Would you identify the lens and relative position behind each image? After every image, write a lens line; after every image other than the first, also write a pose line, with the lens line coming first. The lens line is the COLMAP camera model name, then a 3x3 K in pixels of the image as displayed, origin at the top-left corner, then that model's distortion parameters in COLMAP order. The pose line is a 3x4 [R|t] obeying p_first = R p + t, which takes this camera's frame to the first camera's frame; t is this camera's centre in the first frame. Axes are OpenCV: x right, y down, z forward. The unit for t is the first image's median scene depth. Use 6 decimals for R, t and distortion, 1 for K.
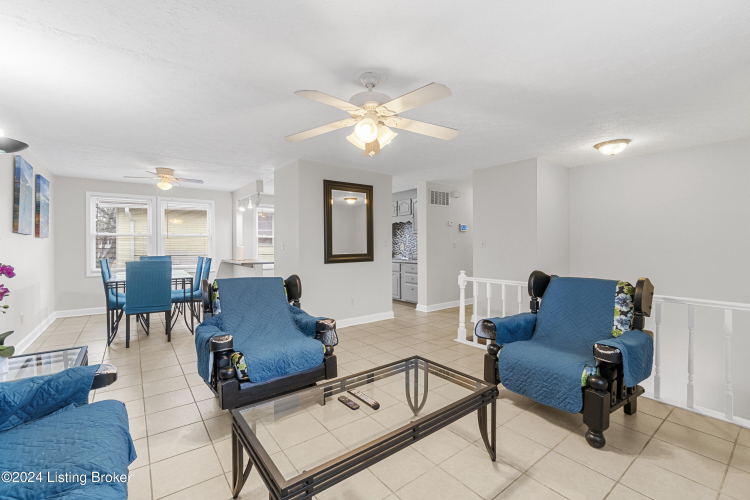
lens RADIAL K [[320.8, 0, 372.5], [0, 320.8, 247.2], [0, 0, 1]] dist [-0.005583, 0.001046]
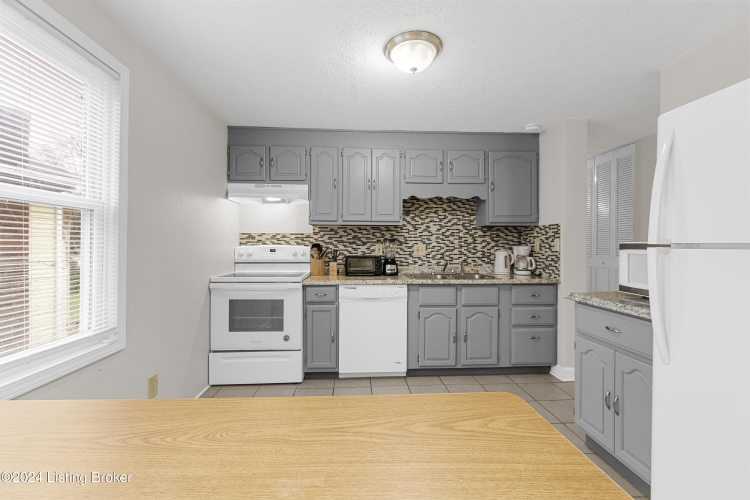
lens RADIAL K [[320.8, 0, 370.7], [0, 320.8, 247.2], [0, 0, 1]] dist [-0.005583, 0.001046]
pose [[0.567559, -0.001482, 0.823331, -0.403141], [0.002939, 0.999996, -0.000226, -0.005673], [-0.823327, 0.002548, 0.567561, 0.919015]]
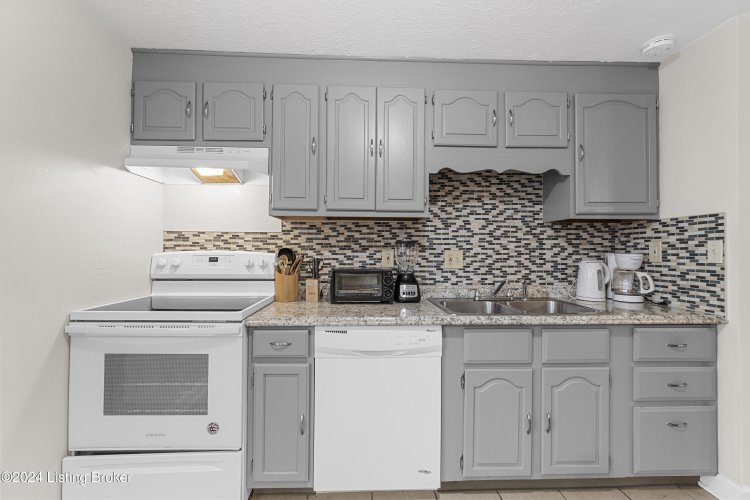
lens RADIAL K [[320.8, 0, 370.5], [0, 320.8, 247.1], [0, 0, 1]] dist [-0.005583, 0.001046]
pose [[0.582551, 0.014660, 0.812662, -0.228251], [-0.000498, 0.999844, -0.017679, -0.007713], [-0.812794, 0.009894, 0.582467, 1.037170]]
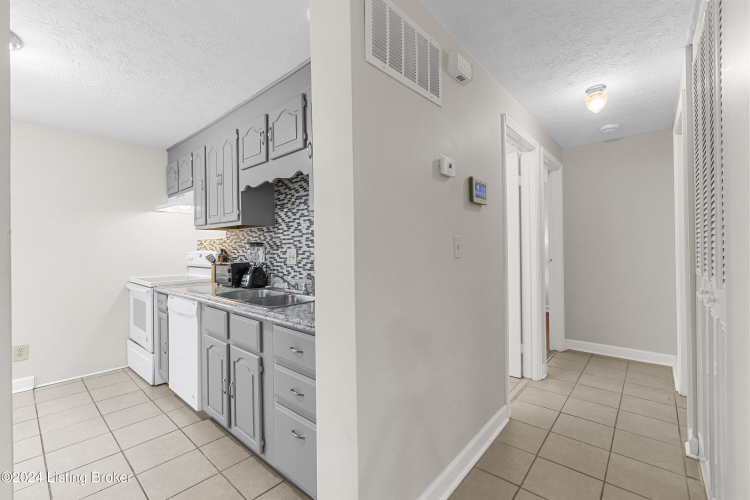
lens RADIAL K [[320.8, 0, 372.5], [0, 320.8, 248.2], [0, 0, 1]] dist [-0.005583, 0.001046]
pose [[0.981088, -0.009731, 0.193318, 0.131001], [0.011021, 0.999924, -0.005599, -0.007688], [-0.193249, 0.007623, 0.981120, 0.743420]]
